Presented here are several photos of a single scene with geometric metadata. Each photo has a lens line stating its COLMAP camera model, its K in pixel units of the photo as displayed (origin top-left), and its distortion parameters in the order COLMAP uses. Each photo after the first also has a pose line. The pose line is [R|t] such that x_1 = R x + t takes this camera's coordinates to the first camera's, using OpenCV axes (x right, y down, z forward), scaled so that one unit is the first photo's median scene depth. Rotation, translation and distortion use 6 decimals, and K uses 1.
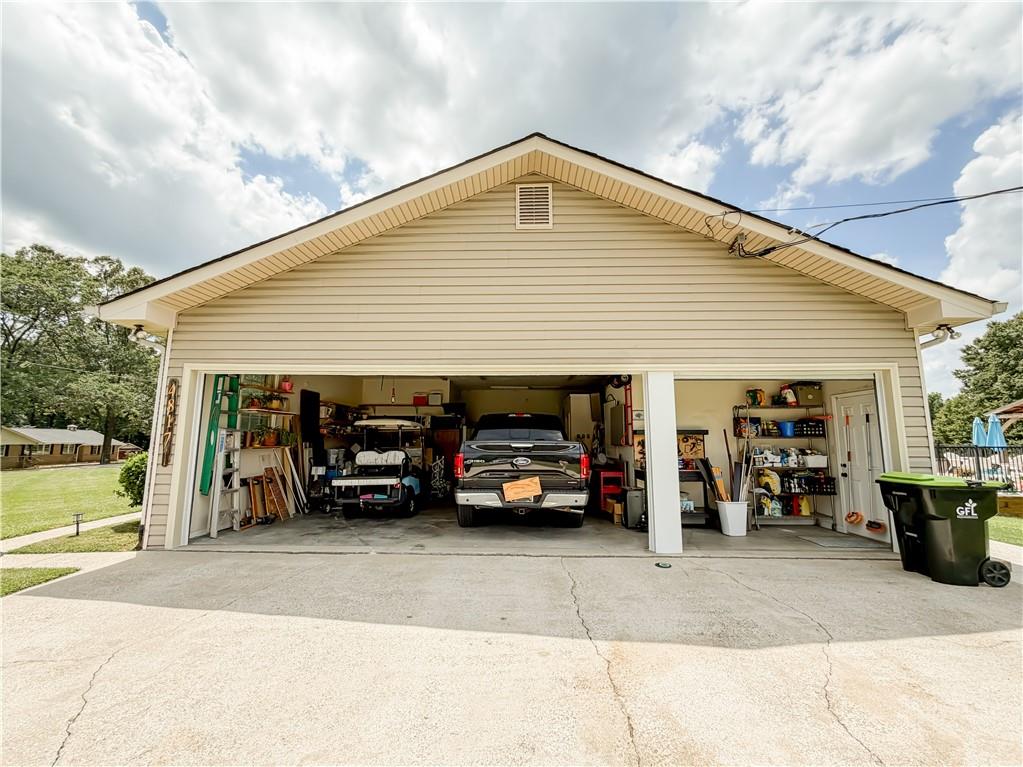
lens RADIAL K [[408.5, 0, 510.1], [0, 408.5, 384.7], [0, 0, 1]] dist [0.000416, 0.000287]
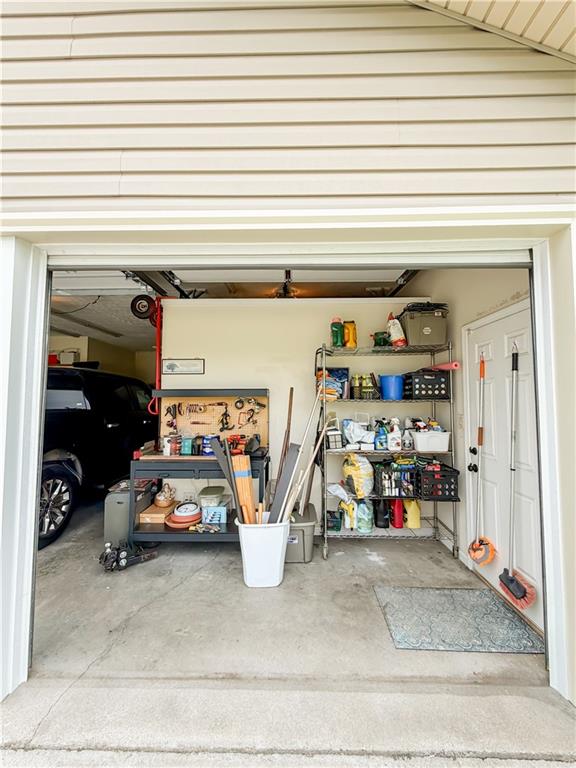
lens RADIAL K [[306.7, 0, 288.0], [0, 306.7, 382.4], [0, 0, 1]] dist [0.000416, 0.000287]
pose [[0.999825, -0.001703, 0.018636, 0.530330], [0.000266, 0.997042, 0.076857, 0.069261], [-0.018712, -0.076838, 0.996868, 0.567774]]
